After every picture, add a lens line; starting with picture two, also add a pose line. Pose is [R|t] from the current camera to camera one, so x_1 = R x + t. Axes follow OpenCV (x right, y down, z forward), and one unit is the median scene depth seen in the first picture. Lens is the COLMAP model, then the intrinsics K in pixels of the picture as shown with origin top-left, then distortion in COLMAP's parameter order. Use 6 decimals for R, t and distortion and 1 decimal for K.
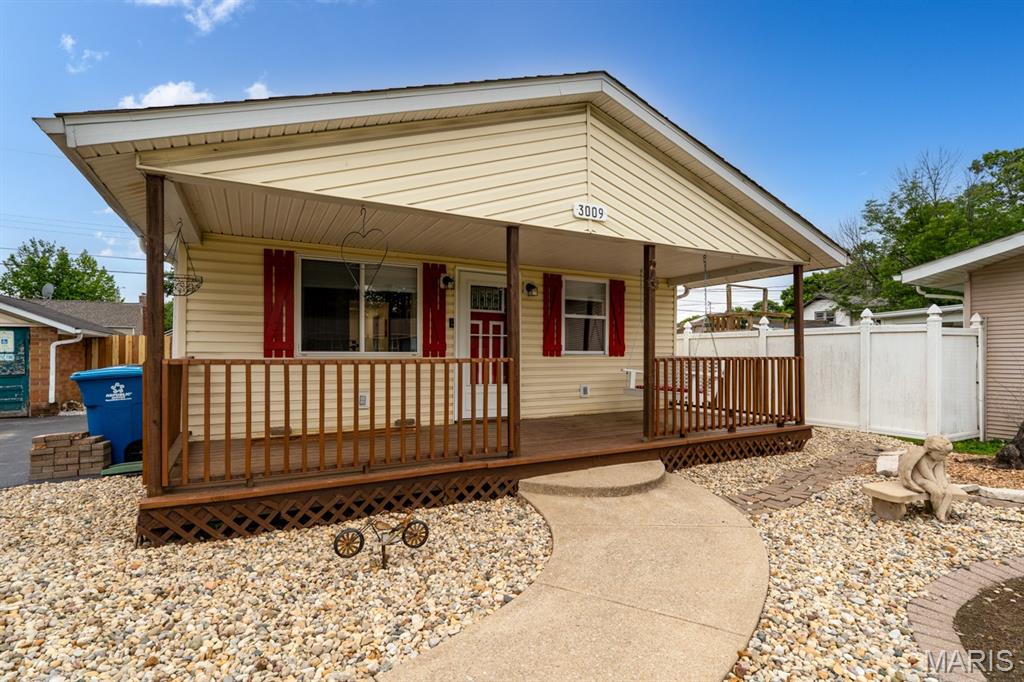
lens RADIAL K [[502.7, 0, 512.0], [0, 502.7, 341.0], [0, 0, 1]] dist [-0.002514, 0.000720]
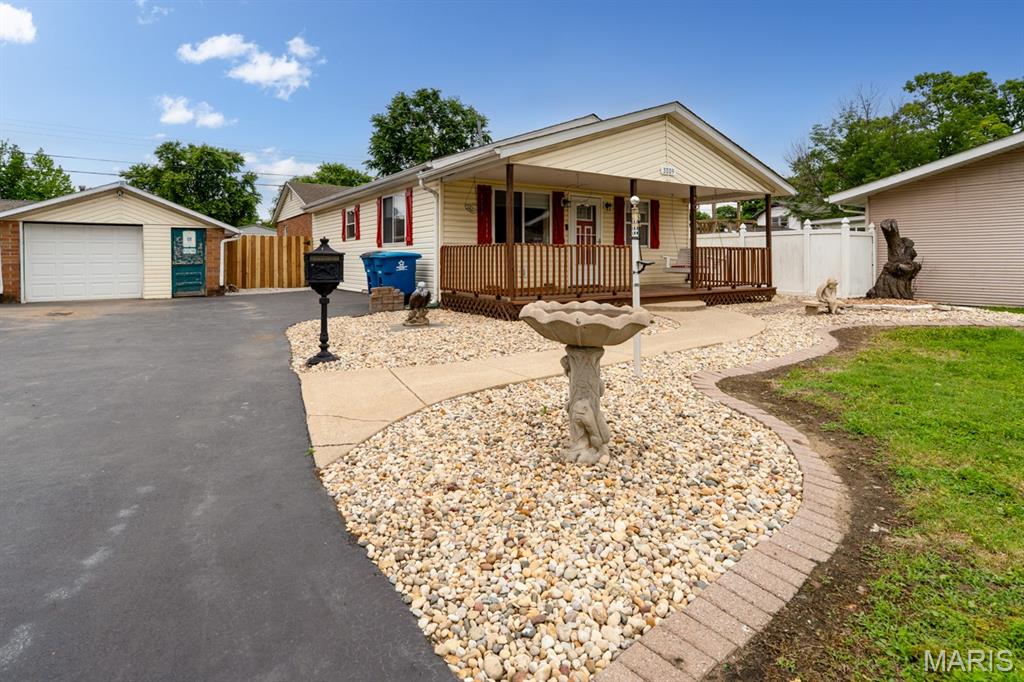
lens RADIAL K [[501.7, 0, 510.8], [0, 501.7, 239.9], [0, 0, 1]] dist [-0.004311, -0.000843]
pose [[0.997818, 0.002192, 0.065986, -0.392602], [-0.001694, 0.999970, -0.007591, 0.018212], [-0.066001, 0.007463, 0.997792, -0.607543]]
